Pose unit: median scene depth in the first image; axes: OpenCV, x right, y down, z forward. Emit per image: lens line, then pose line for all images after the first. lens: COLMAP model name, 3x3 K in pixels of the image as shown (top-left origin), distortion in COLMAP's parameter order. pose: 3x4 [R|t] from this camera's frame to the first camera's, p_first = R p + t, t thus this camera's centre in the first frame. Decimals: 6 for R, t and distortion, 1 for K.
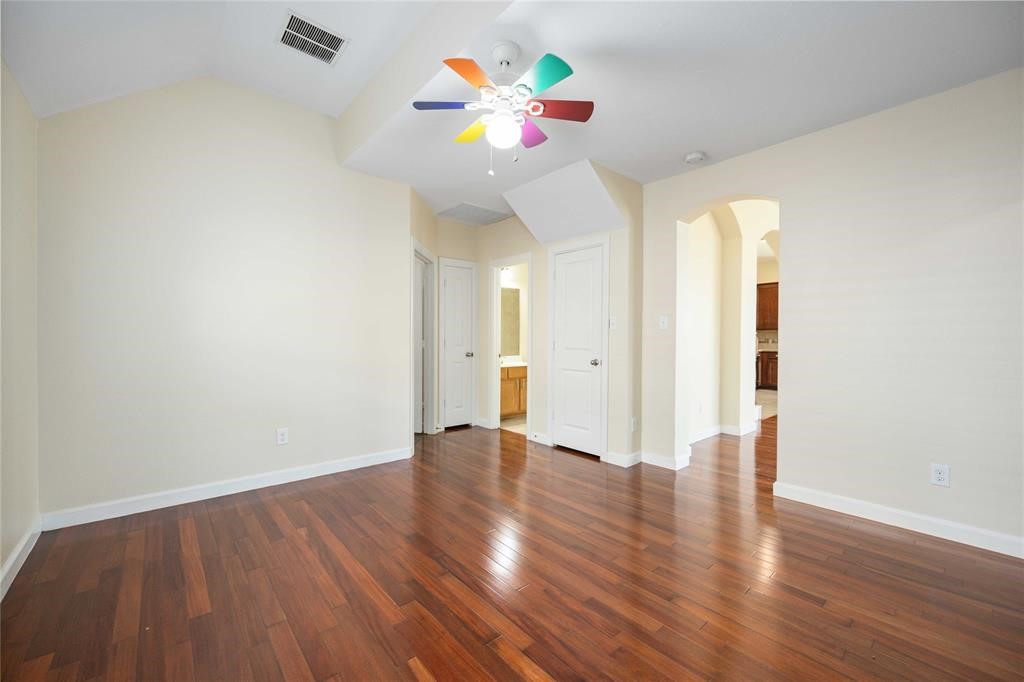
lens RADIAL K [[412.2, 0, 505.7], [0, 412.2, 342.6], [0, 0, 1]] dist [-0.001088, -0.000074]
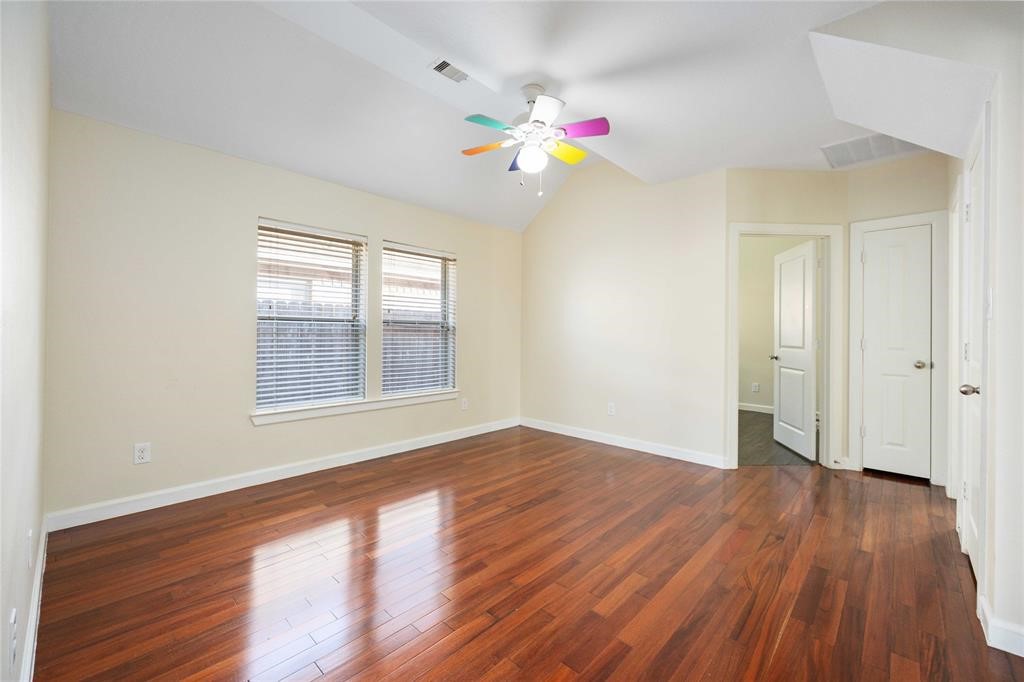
lens RADIAL K [[412.2, 0, 504.9], [0, 412.2, 334.1], [0, 0, 1]] dist [-0.001088, -0.000074]
pose [[0.109831, -0.001447, -0.993949, 0.670315], [-0.023491, 0.999716, -0.004051, -0.000319], [0.993673, 0.023794, 0.109766, 0.460797]]
